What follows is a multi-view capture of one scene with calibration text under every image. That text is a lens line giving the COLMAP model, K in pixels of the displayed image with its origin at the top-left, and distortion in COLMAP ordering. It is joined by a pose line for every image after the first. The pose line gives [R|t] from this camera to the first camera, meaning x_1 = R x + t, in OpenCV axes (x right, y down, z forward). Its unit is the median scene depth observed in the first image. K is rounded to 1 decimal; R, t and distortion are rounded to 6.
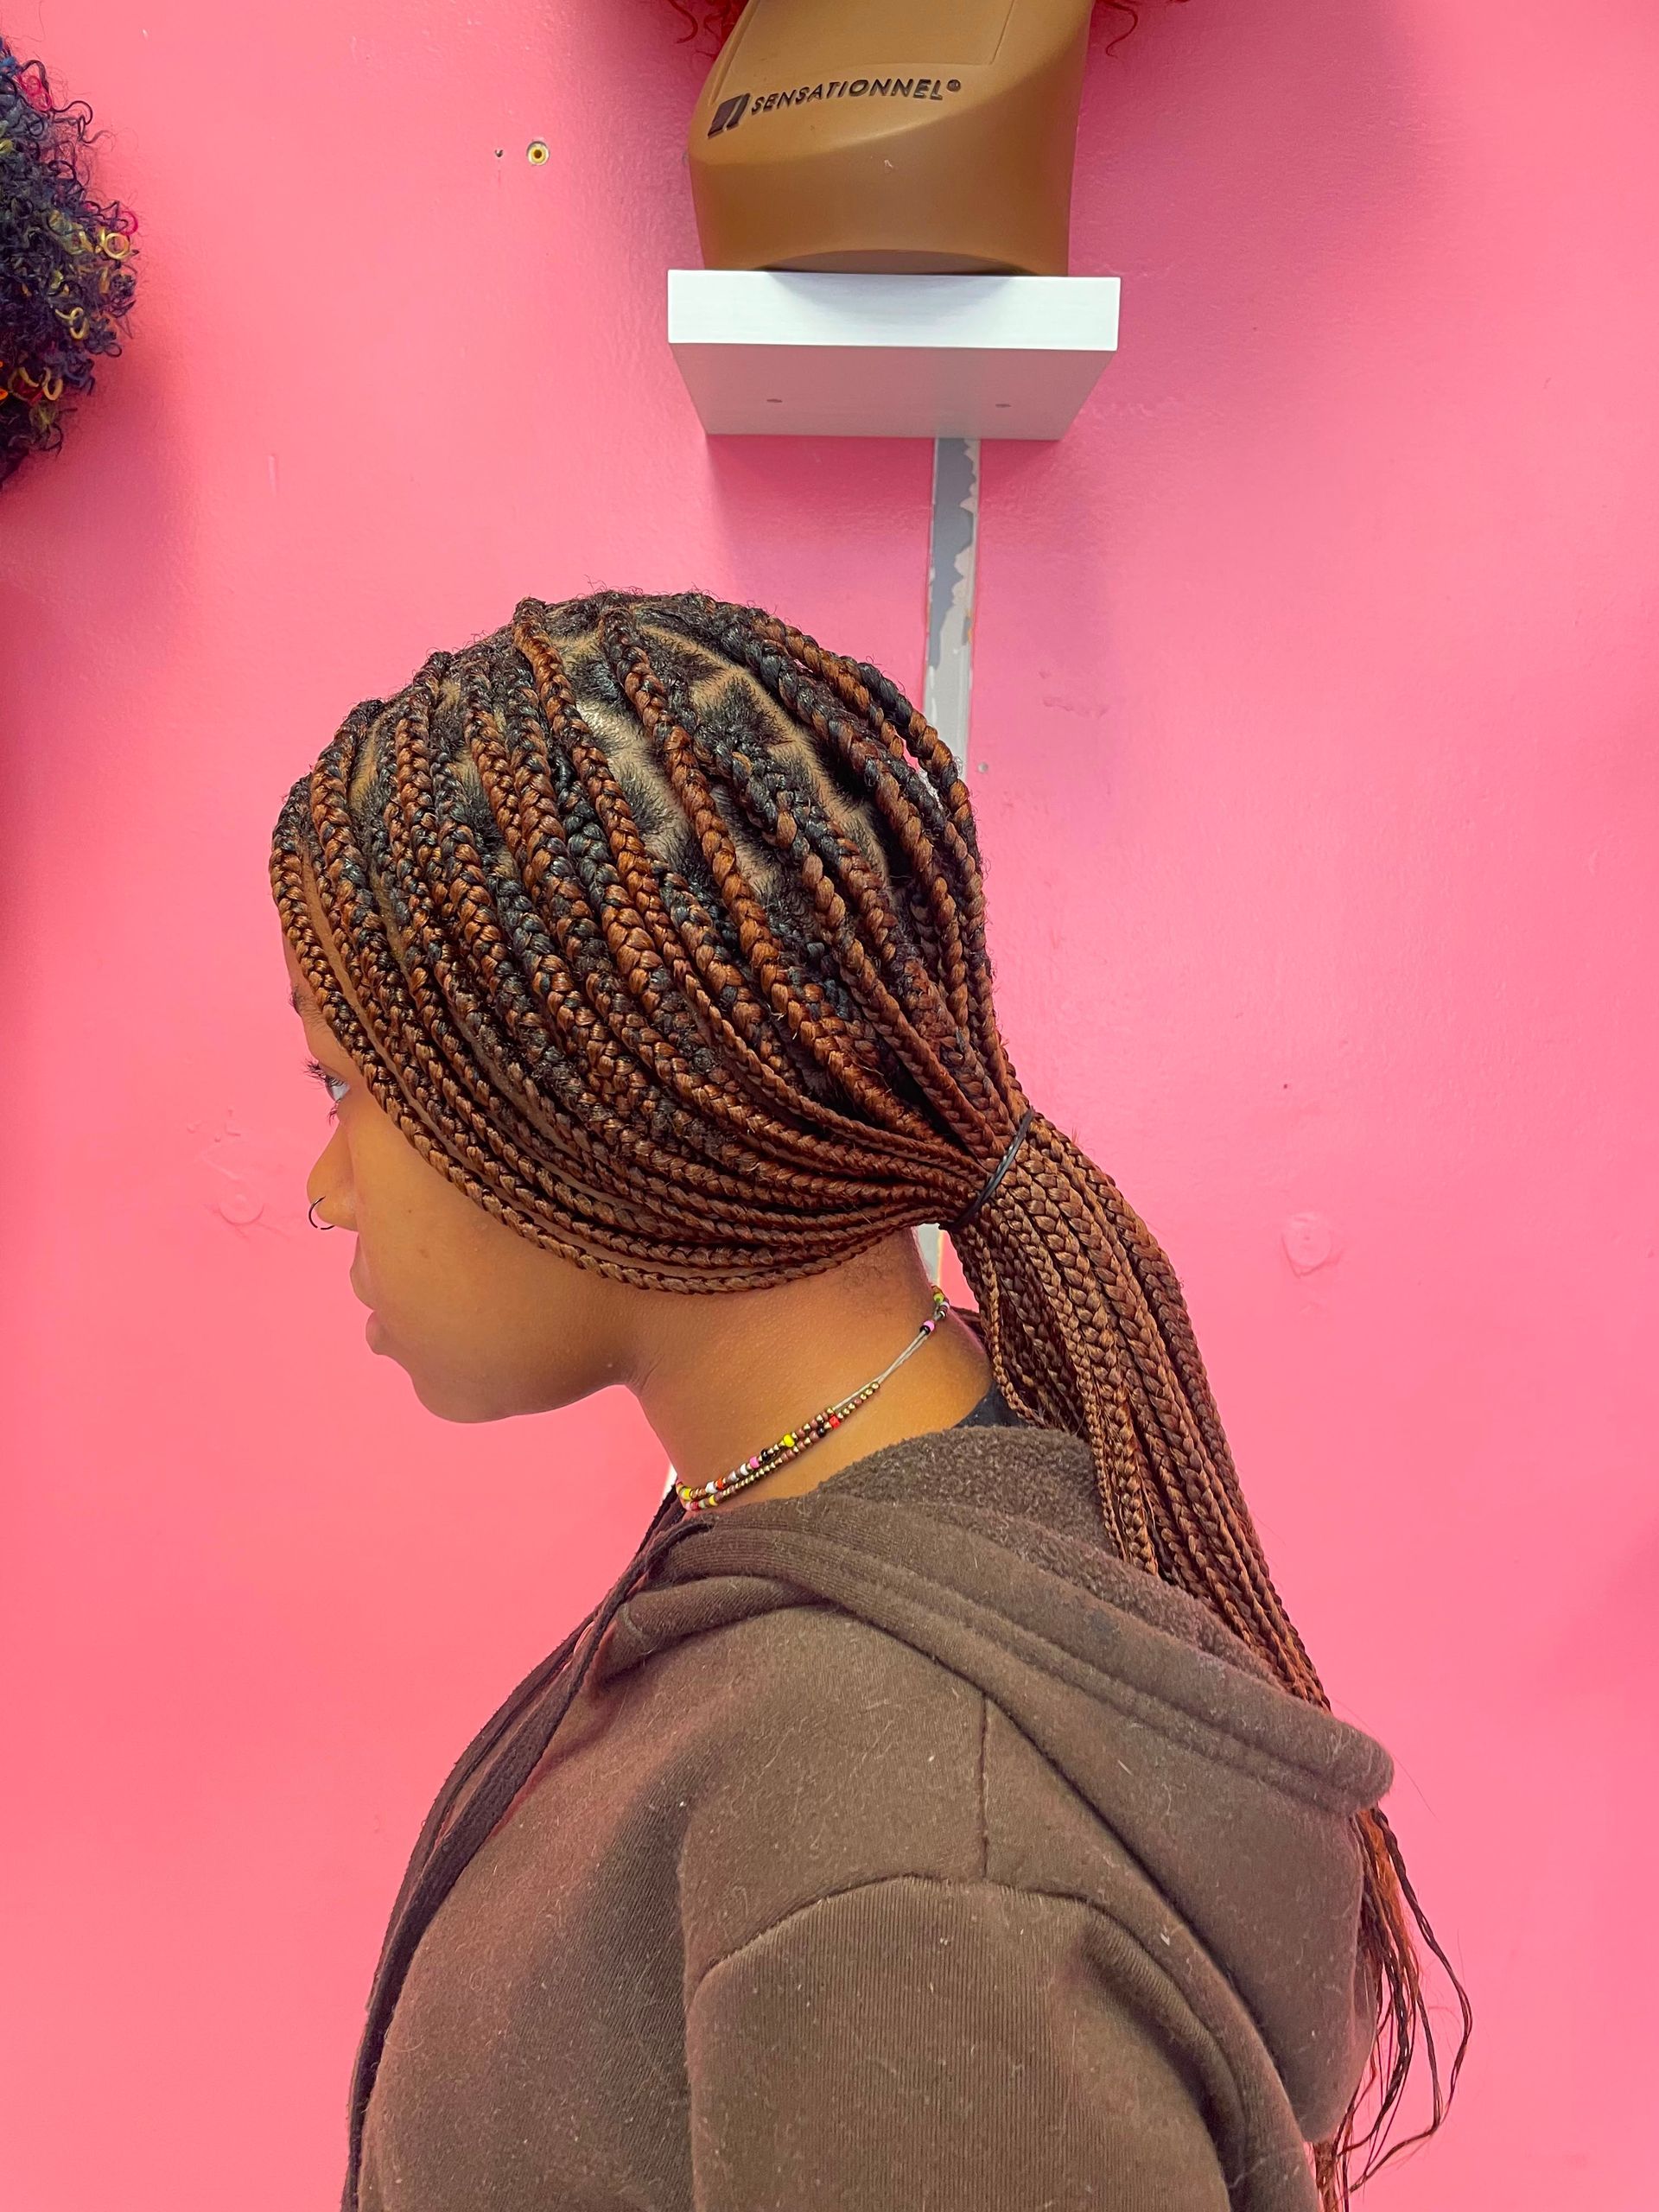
lens RADIAL K [[1650.6, 0, 833.3], [0, 1650.6, 1119.9], [0, 0, 1]] dist [0.040145, -0.050644]
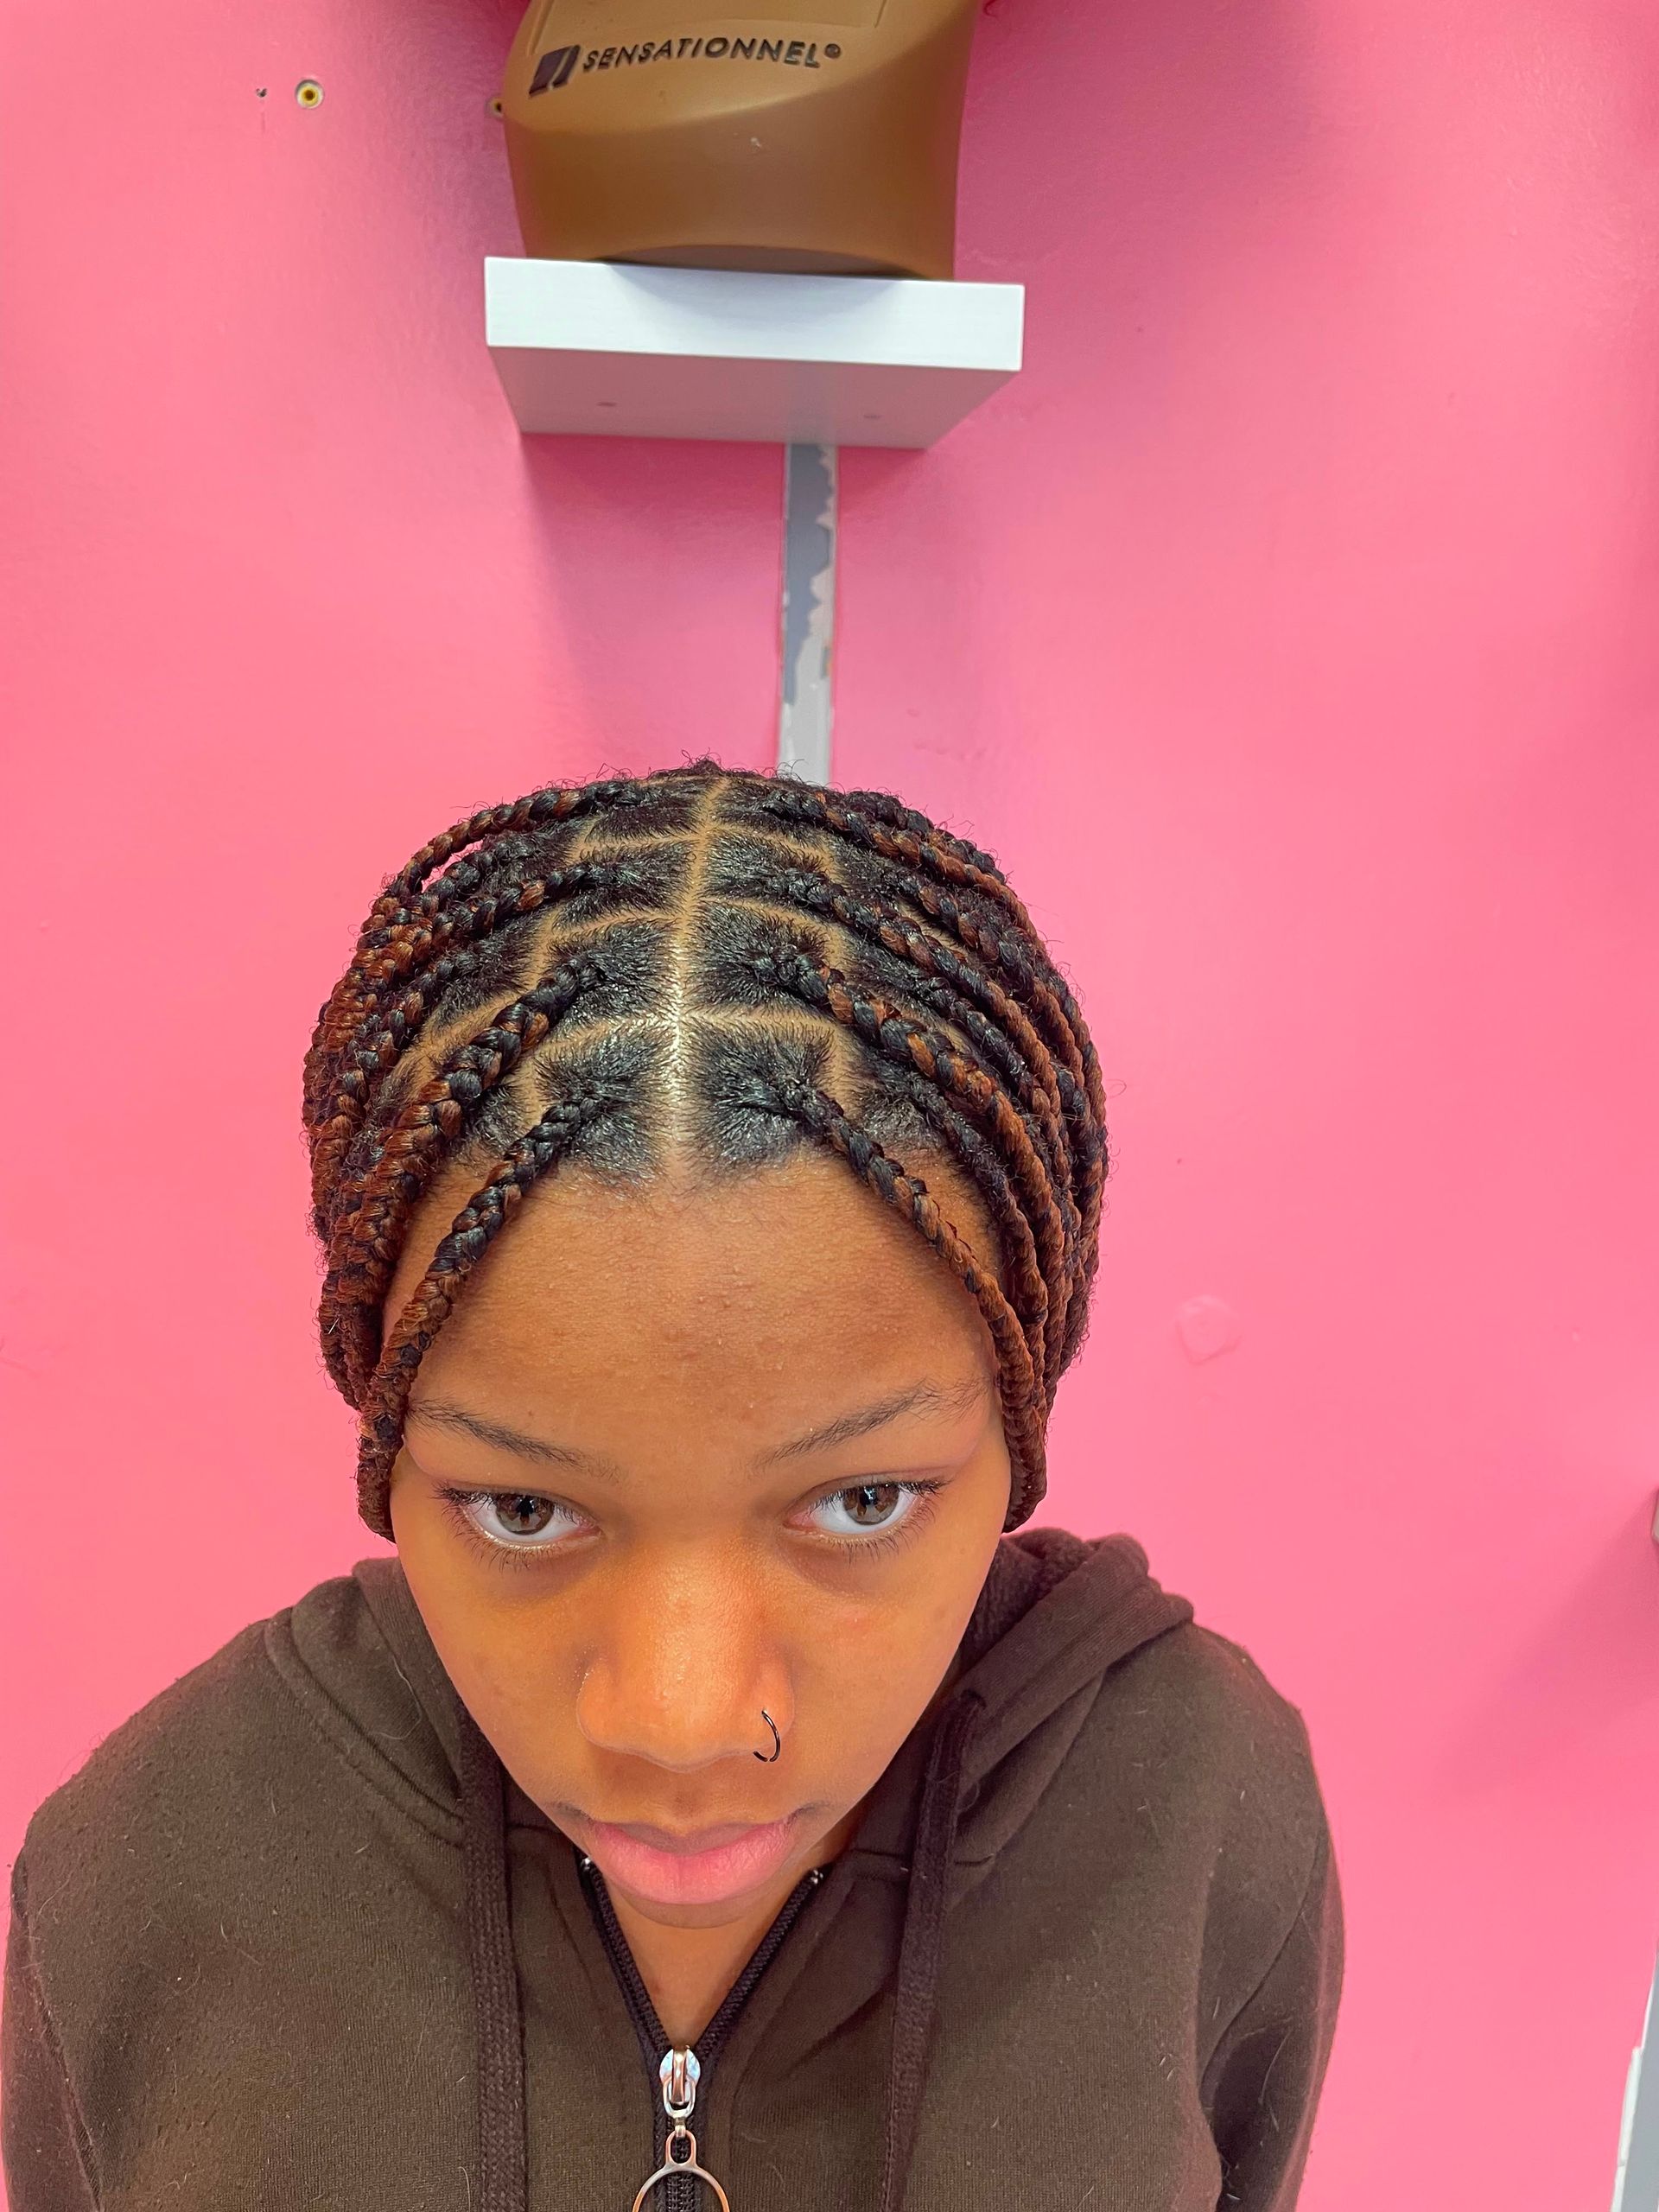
lens RADIAL K [[1650.6, 0, 817.6], [0, 1650.6, 1074.3], [0, 0, 1]] dist [0.040145, -0.050644]
pose [[0.992417, -0.023806, 0.120586, -0.038268], [0.021759, 0.999596, 0.018266, -0.101552], [-0.120973, -0.015504, 0.992535, 0.135209]]
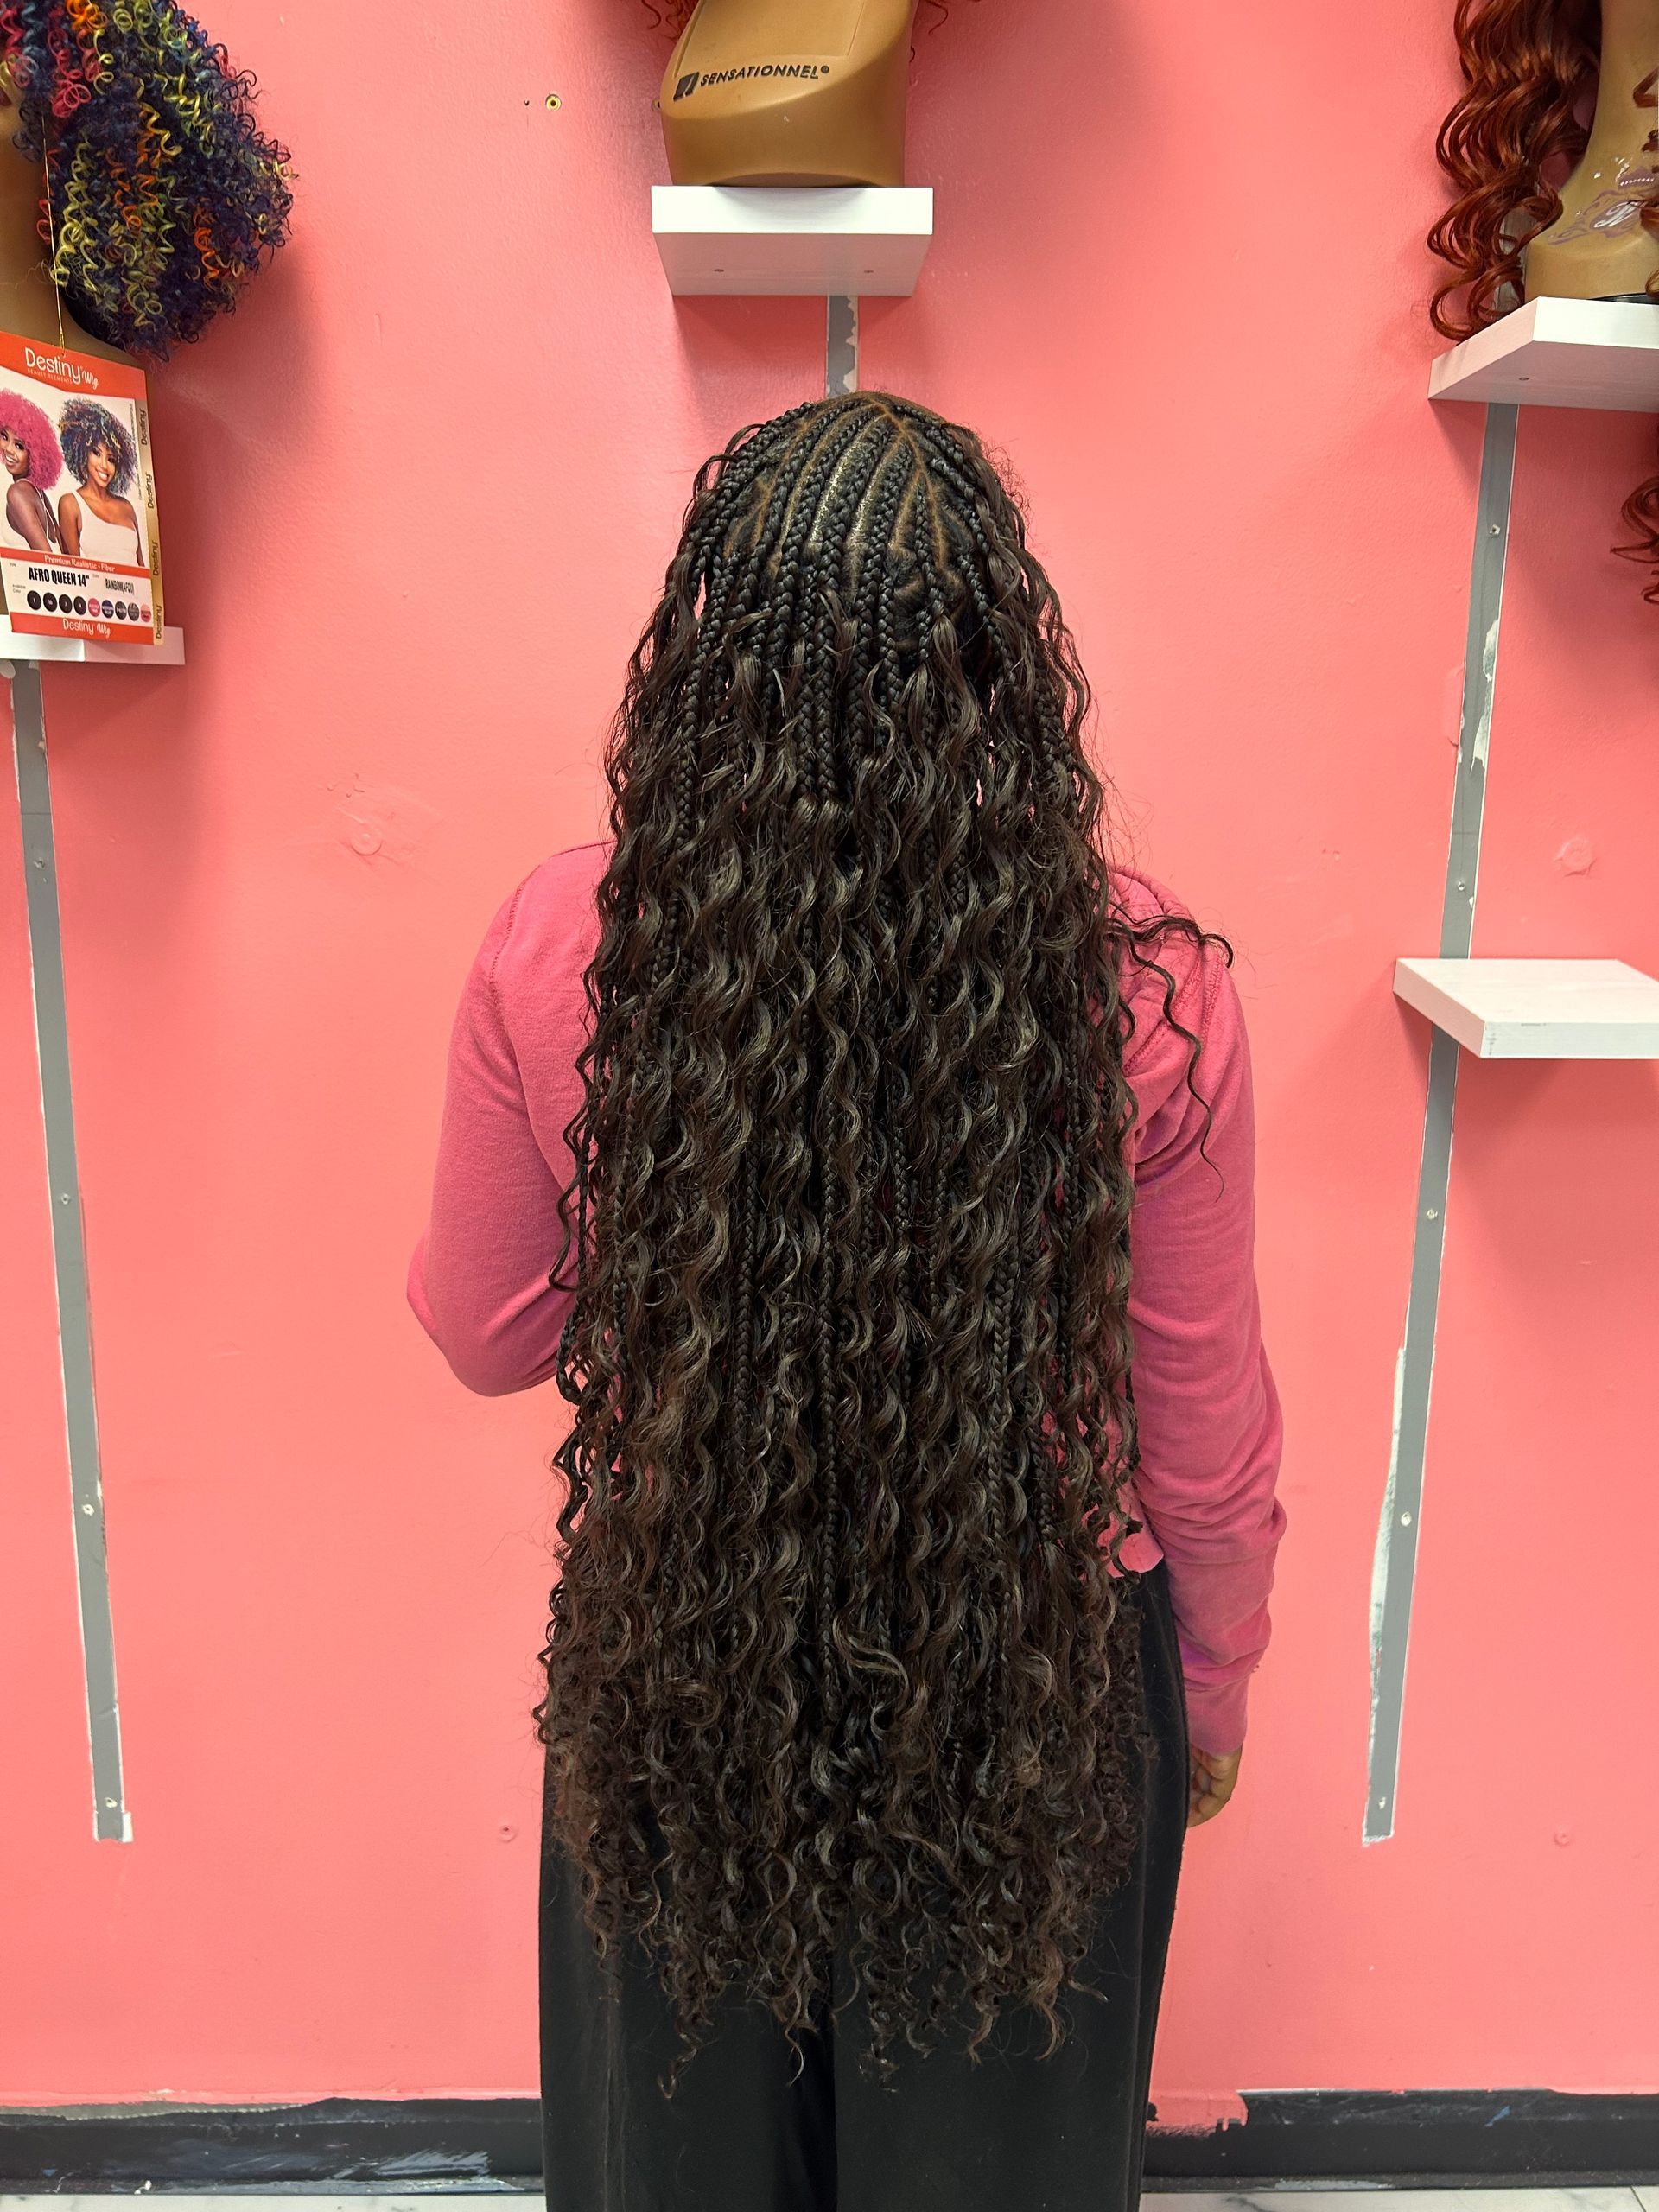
lens RADIAL K [[1650.6, 0, 829.7], [0, 1650.6, 1090.3], [0, 0, 1]] dist [0.040145, -0.050644]
pose [[0.999253, -0.027125, 0.027534, 0.003875], [0.026020, 0.998872, 0.039709, 0.257418], [-0.028580, -0.038963, 0.998832, -0.547760]]
